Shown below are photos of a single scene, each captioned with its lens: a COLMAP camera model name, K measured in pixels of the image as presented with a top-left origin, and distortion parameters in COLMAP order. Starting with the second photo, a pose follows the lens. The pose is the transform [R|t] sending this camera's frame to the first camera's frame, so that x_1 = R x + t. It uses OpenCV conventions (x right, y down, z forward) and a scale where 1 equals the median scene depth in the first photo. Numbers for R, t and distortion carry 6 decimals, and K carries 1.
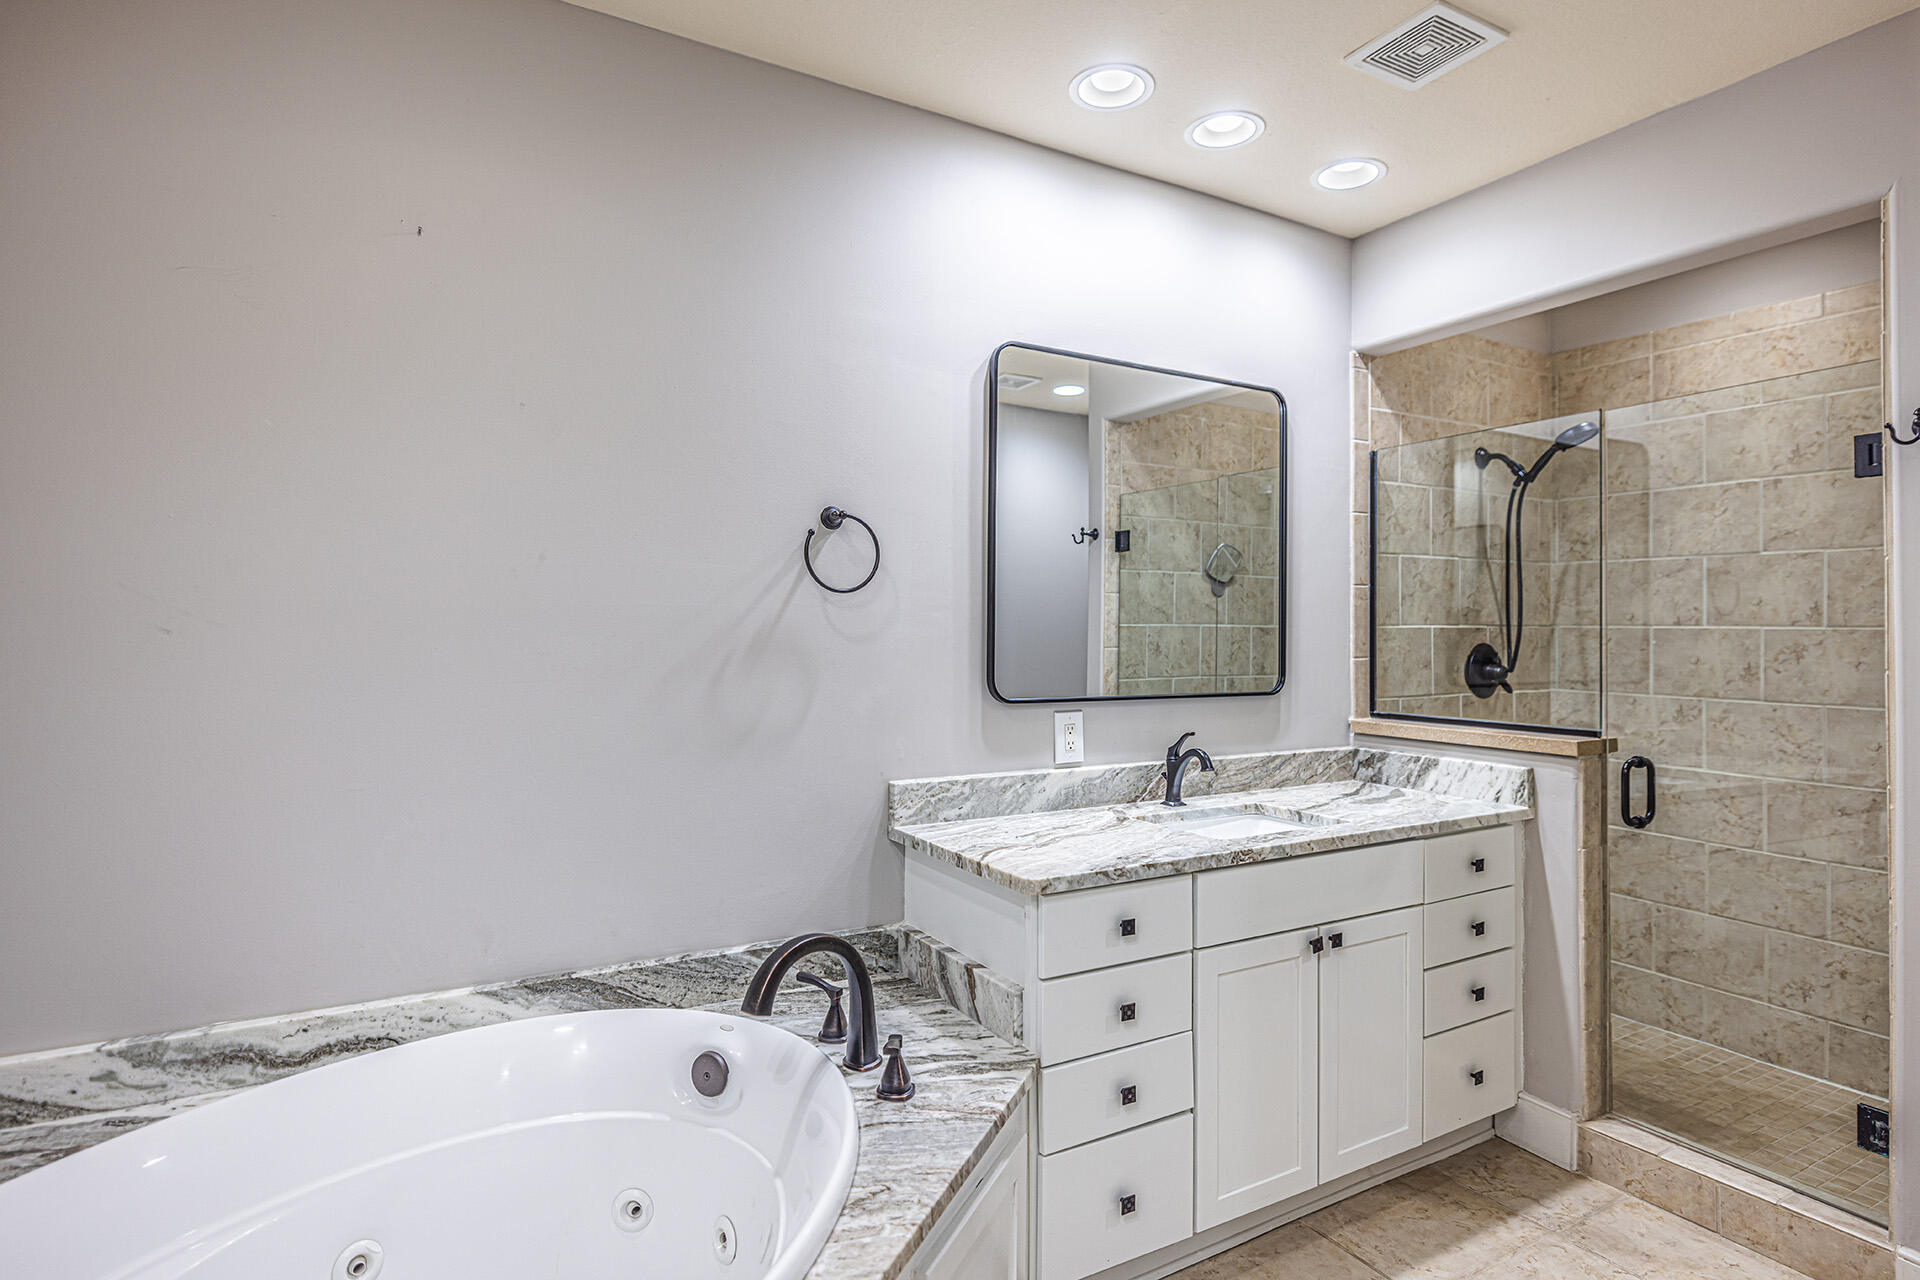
lens RADIAL K [[986.0, 0, 964.2], [0, 986.0, 621.8], [0, 0, 1]] dist [-0.003290, 0.000635]
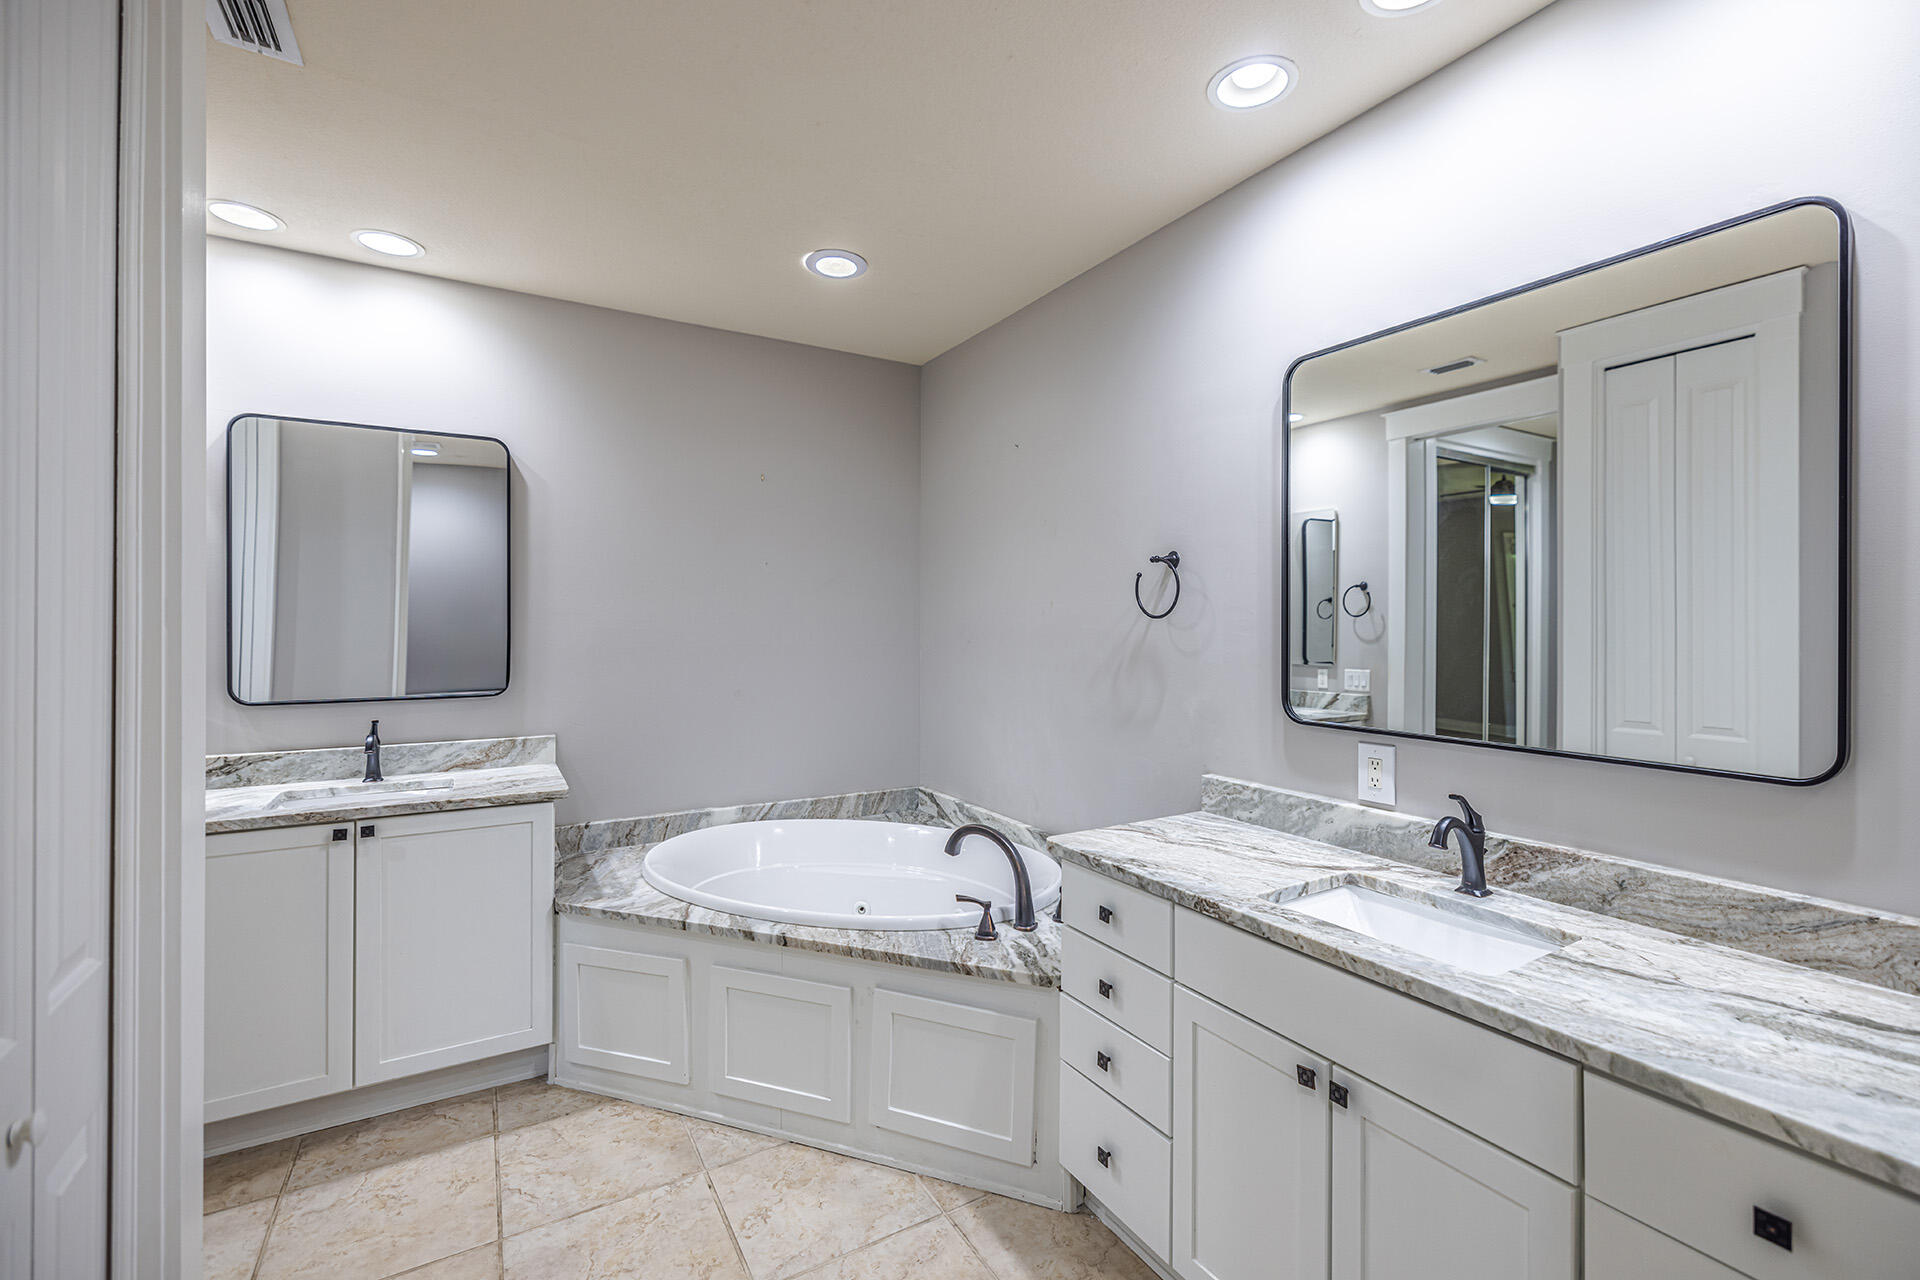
lens RADIAL K [[833.4, 0, 965.1], [0, 833.4, 634.9], [0, 0, 1]] dist [0.001681, -0.000383]
pose [[0.015317, 0.004995, -0.999870, 0.941835], [0.007721, 0.999957, 0.005113, -0.014390], [0.999853, -0.007798, 0.015278, 0.695390]]
